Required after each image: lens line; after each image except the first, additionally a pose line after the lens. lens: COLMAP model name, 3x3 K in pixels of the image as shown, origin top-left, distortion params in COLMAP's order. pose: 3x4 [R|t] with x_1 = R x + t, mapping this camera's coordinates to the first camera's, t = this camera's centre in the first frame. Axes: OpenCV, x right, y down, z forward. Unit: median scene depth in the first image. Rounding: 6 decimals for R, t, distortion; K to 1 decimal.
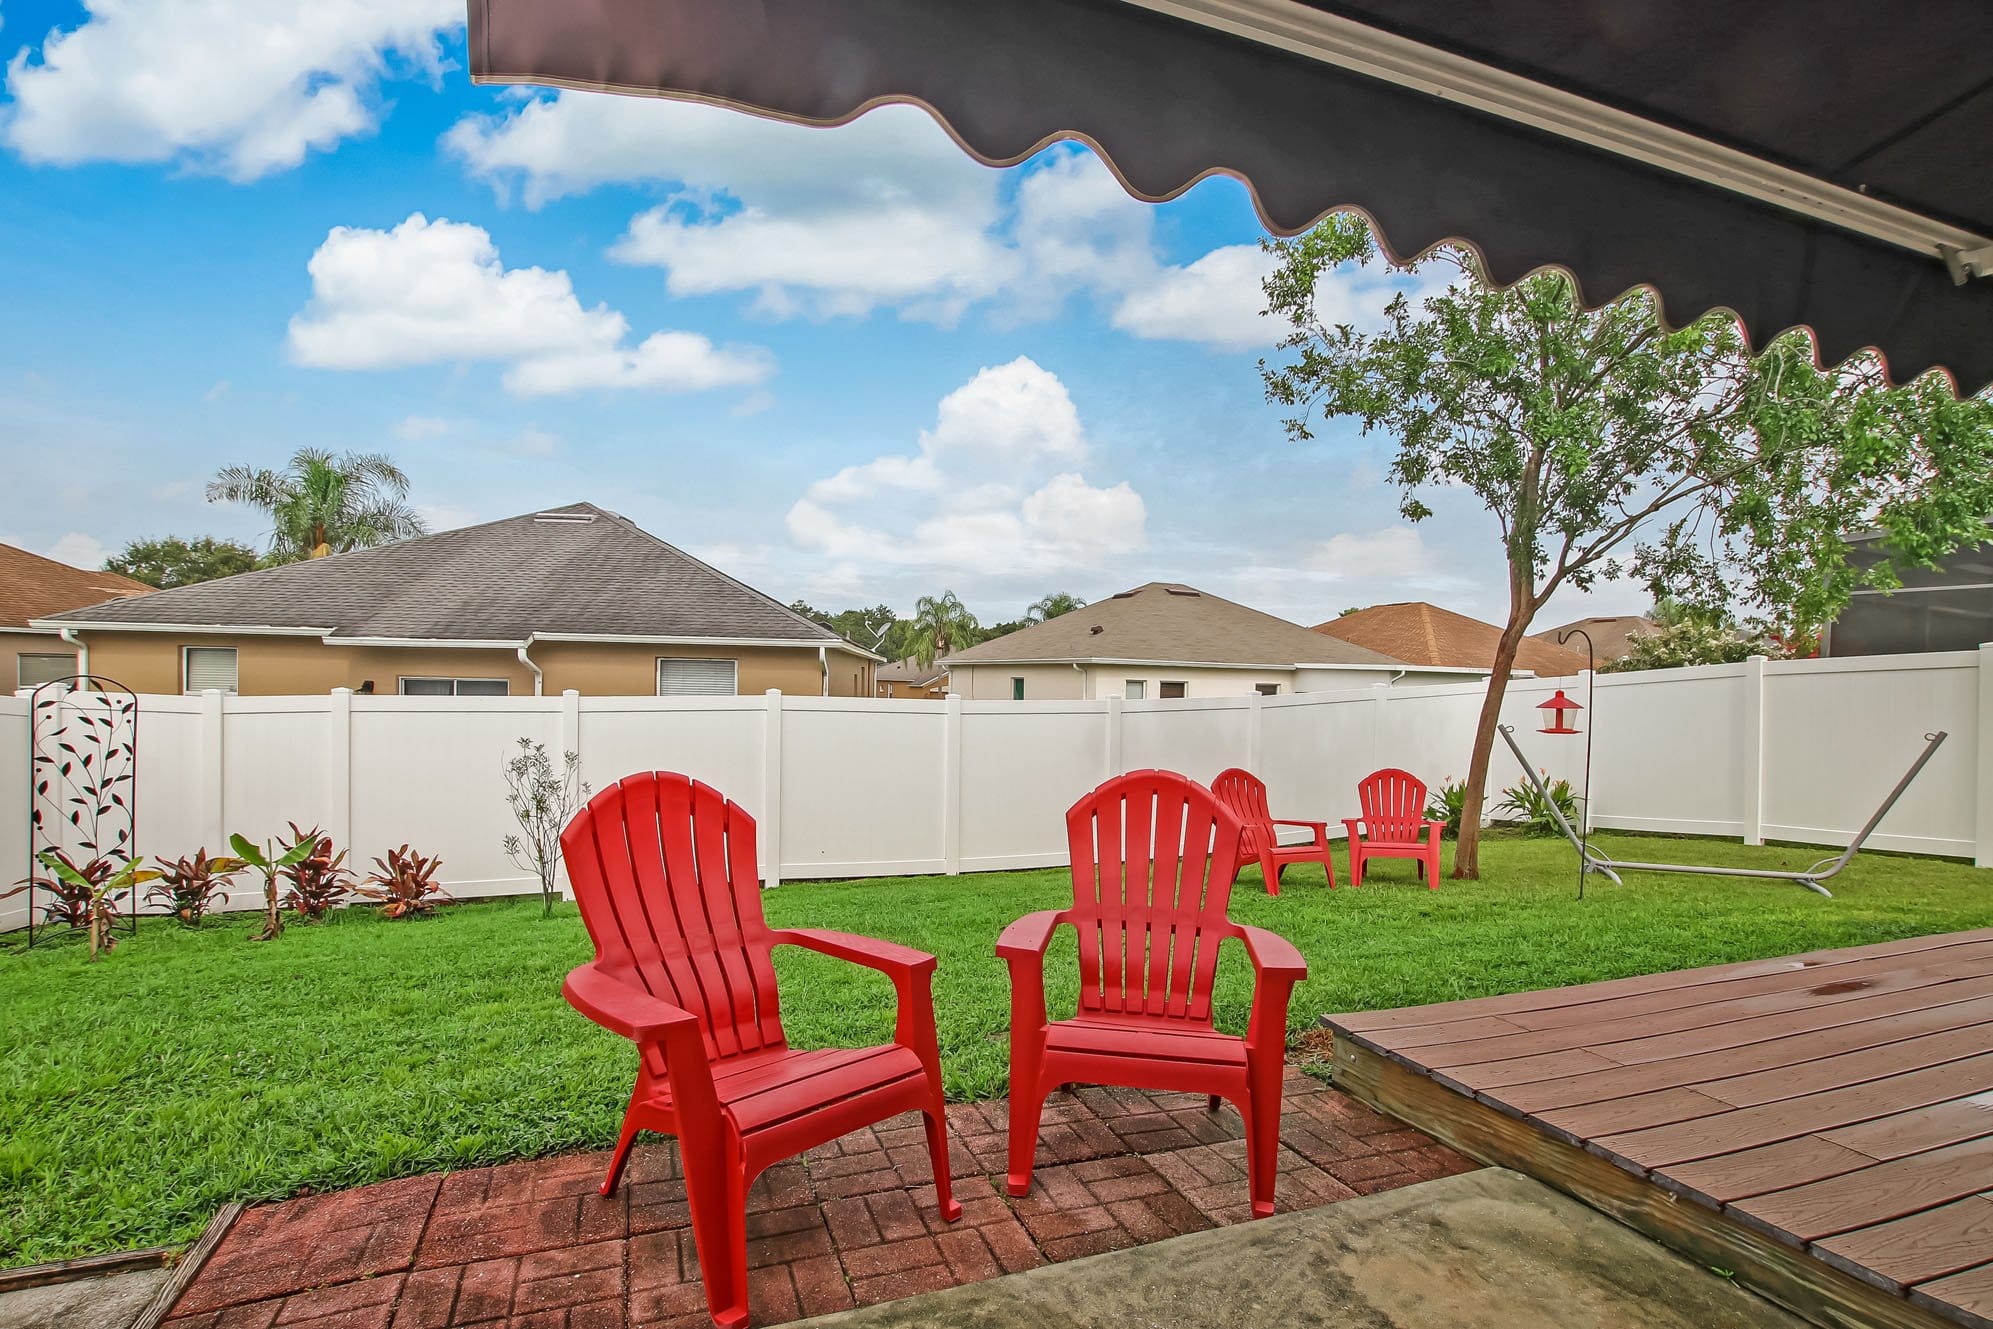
lens RADIAL K [[943.3, 0, 998.1], [0, 943.3, 679.3], [0, 0, 1]] dist [-0.000487, 0.000104]
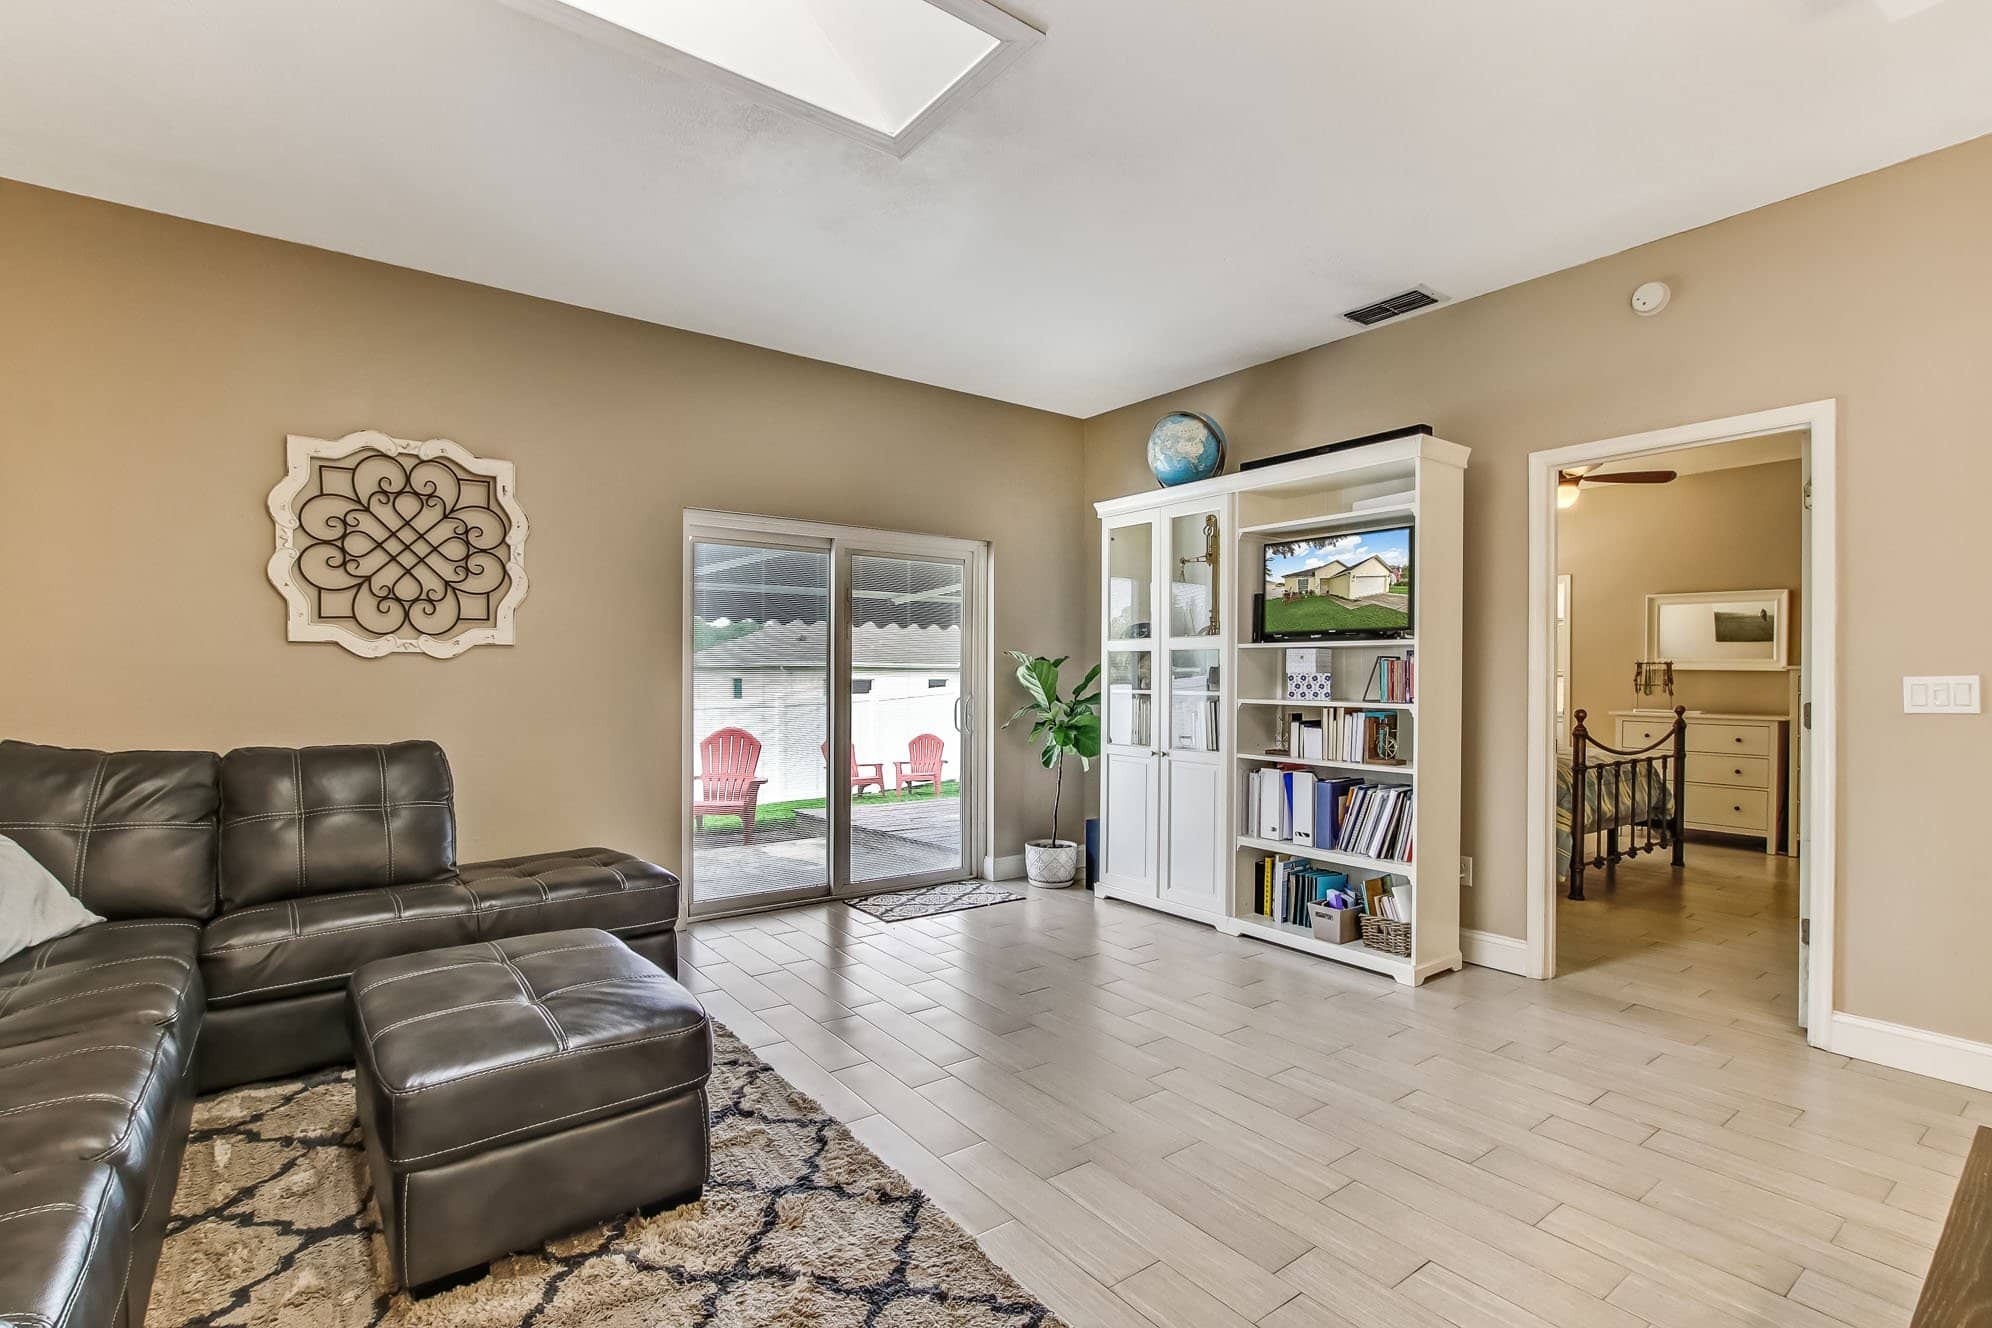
lens RADIAL K [[932.5, 0, 996.2], [0, 932.5, 661.7], [0, 0, 1]] dist [0.001494, 0.001201]
pose [[0.964673, -0.008596, 0.263310, 0.076011], [0.010500, 0.999928, -0.005828, -0.033570], [-0.263241, 0.008387, 0.964694, -0.786850]]
